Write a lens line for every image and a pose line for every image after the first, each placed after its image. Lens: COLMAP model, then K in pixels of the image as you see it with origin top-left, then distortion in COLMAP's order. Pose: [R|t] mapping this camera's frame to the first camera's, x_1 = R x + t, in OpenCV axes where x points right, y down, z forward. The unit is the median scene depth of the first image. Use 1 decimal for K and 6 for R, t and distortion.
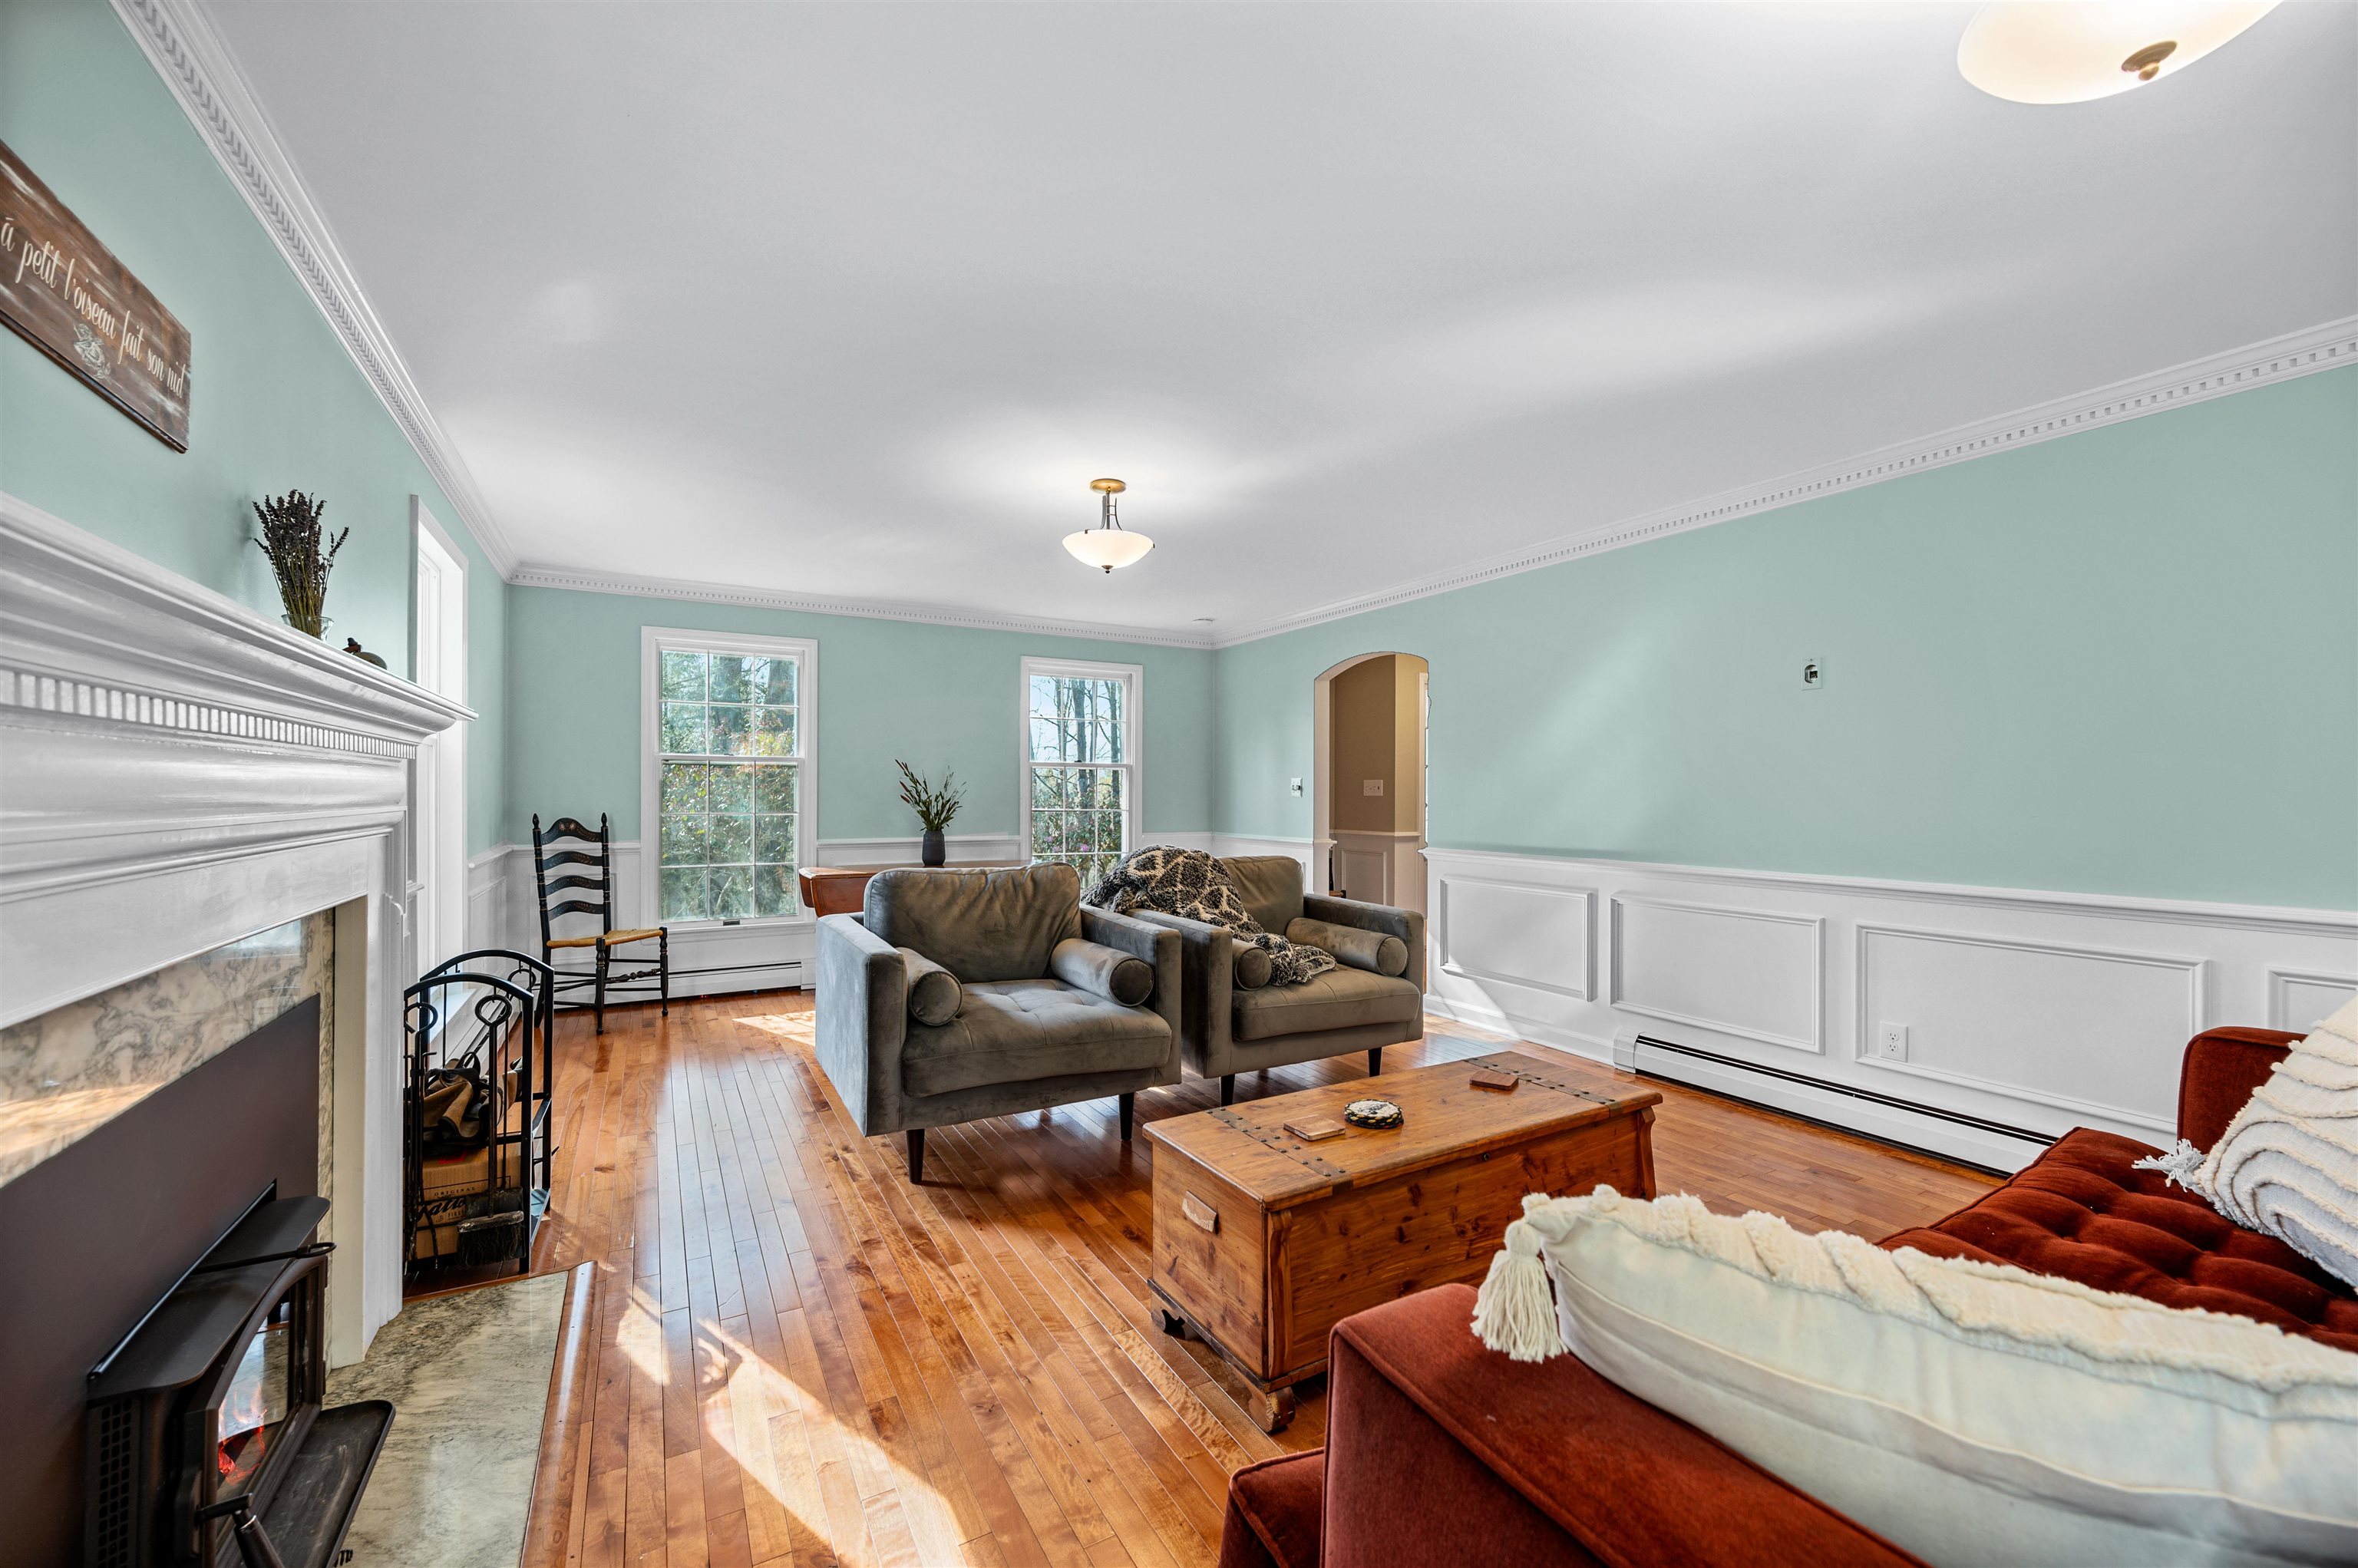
lens RADIAL K [[932.7, 0, 1173.8], [0, 932.7, 804.2], [0, 0, 1]] dist [0.001104, -0.000416]
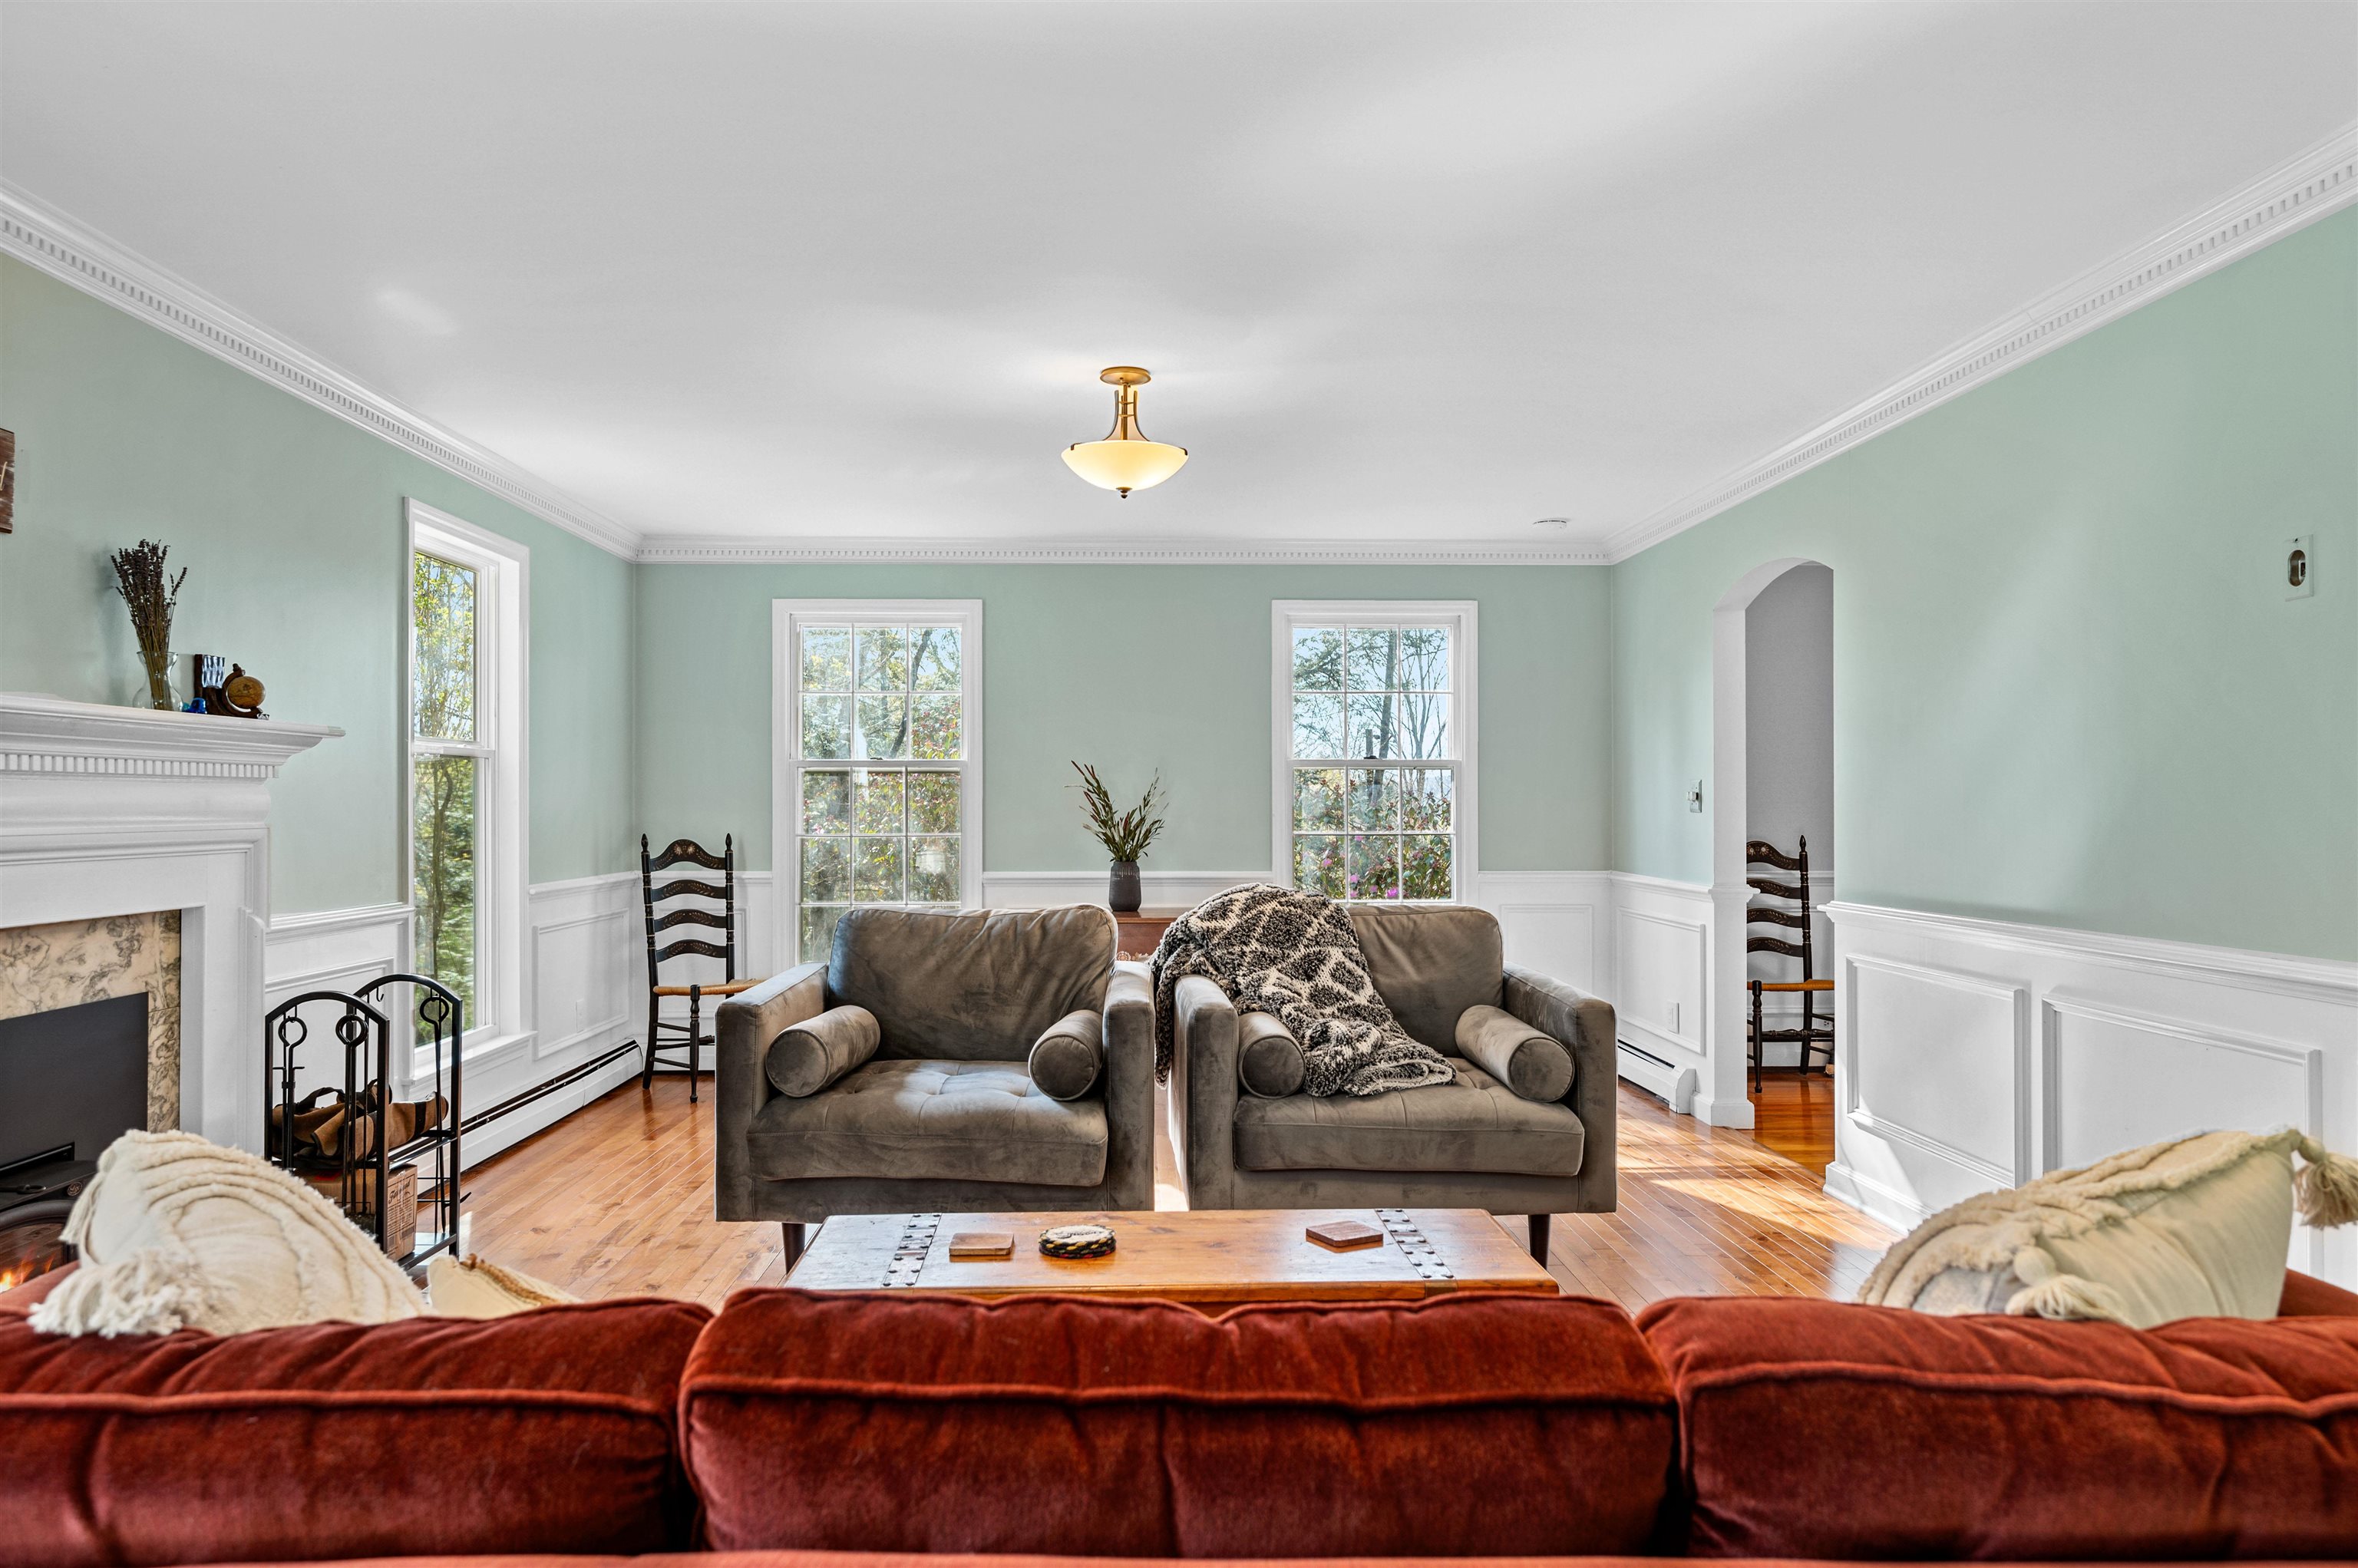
lens RADIAL K [[1585.4, 0, 1178.0], [0, 1585.4, 822.5], [0, 0, 1]] dist [-0.007208, 0.029112]
pose [[0.884209, 0.001021, -0.467091, 0.491403], [-0.001508, 0.999999, -0.000670, -0.000195], [0.467090, 0.001297, 0.884209, -0.044727]]
